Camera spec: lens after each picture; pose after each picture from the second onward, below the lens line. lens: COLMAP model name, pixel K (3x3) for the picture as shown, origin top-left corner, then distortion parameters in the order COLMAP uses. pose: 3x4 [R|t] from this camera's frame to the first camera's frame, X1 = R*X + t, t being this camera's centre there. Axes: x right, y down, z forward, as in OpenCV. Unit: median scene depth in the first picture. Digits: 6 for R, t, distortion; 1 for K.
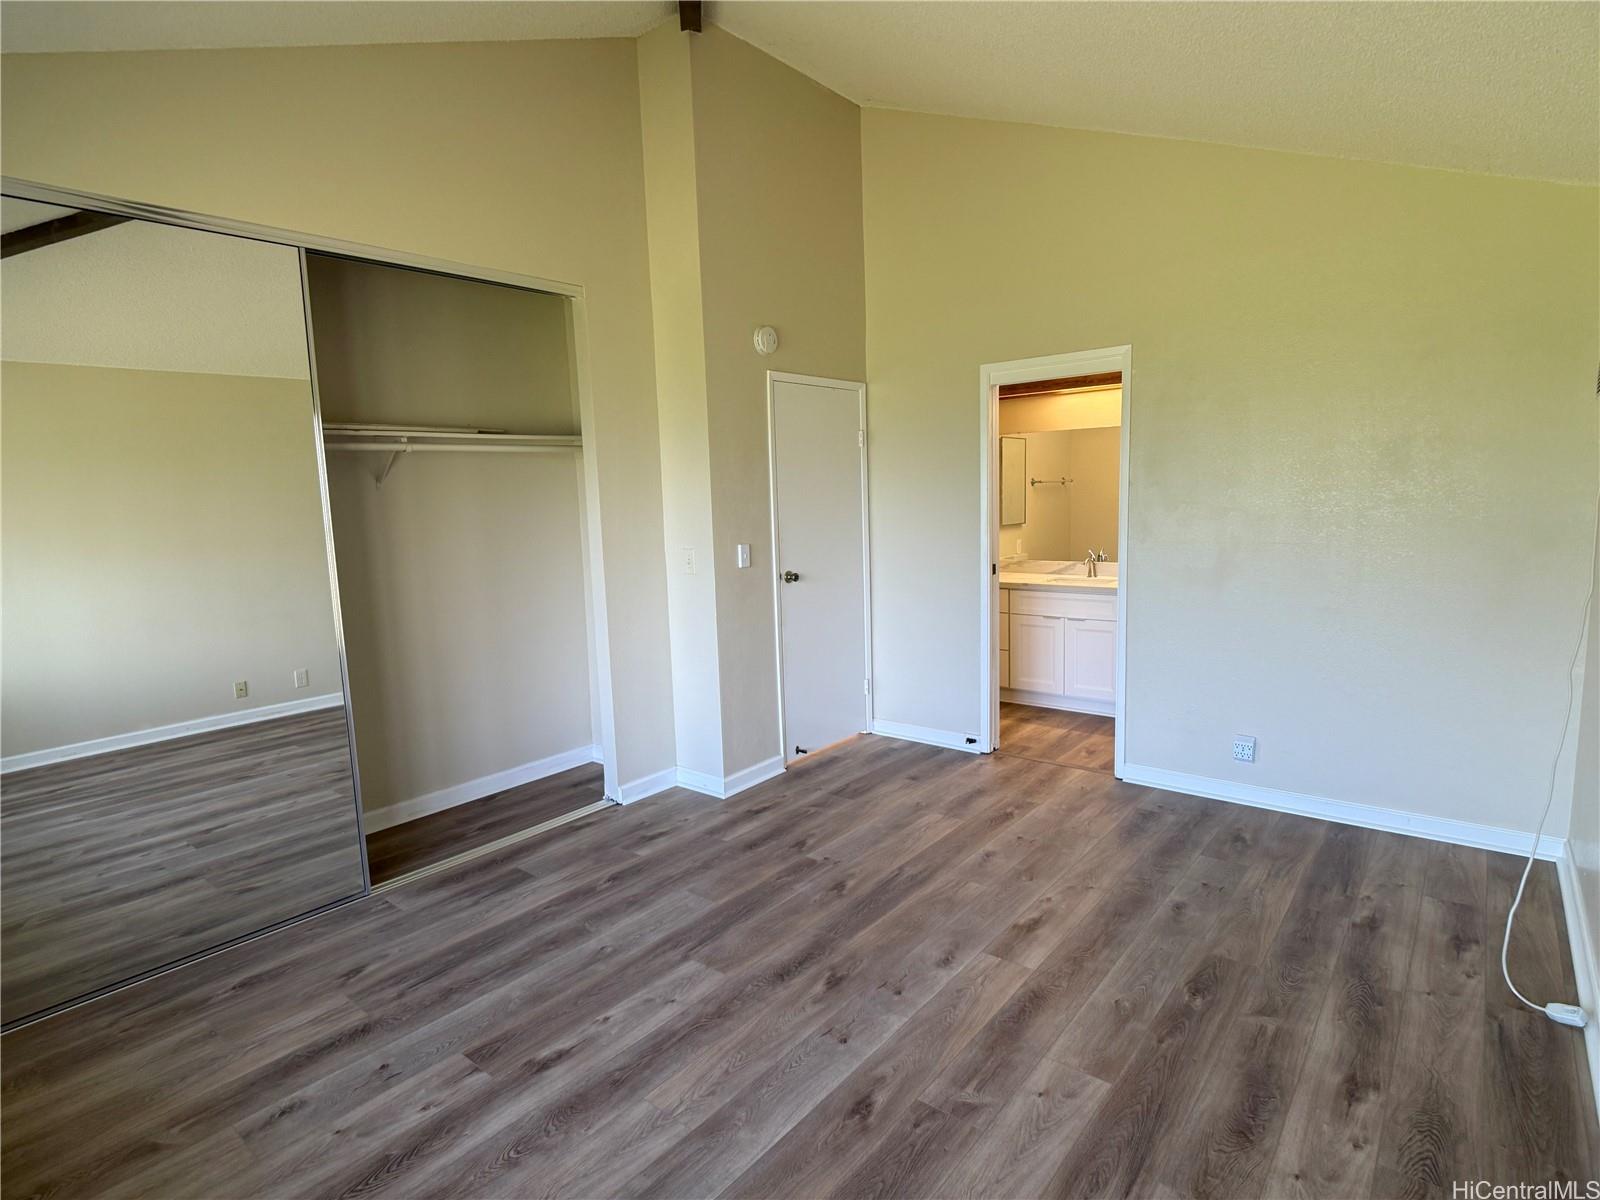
lens RADIAL K [[839.9, 0, 795.7], [0, 839.9, 597.9], [0, 0, 1]] dist [0.016568, -0.023071]
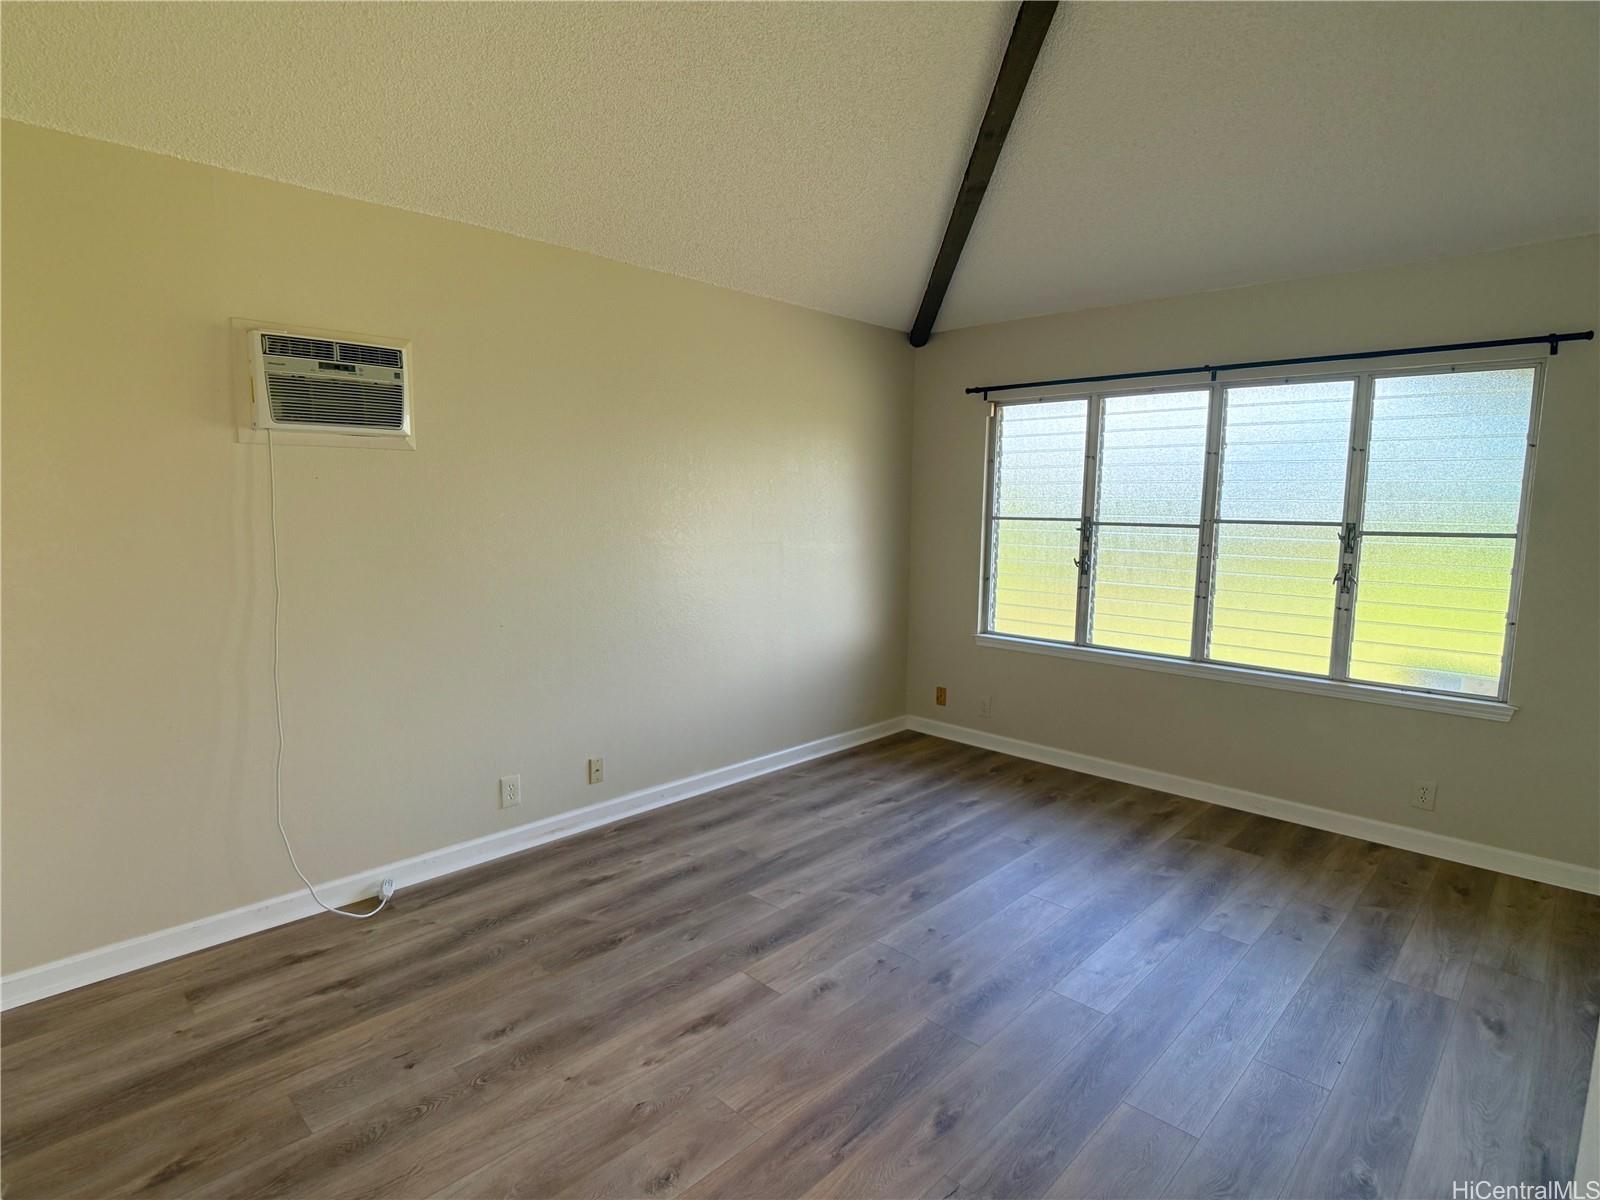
lens RADIAL K [[839.9, 0, 795.7], [0, 839.9, 597.9], [0, 0, 1]] dist [0.016568, -0.023071]
pose [[-0.996257, 0.007596, 0.086107, 0.130565], [0.028257, 0.970023, 0.241366, -0.231005], [-0.081692, 0.242896, -0.966606, 1.878177]]
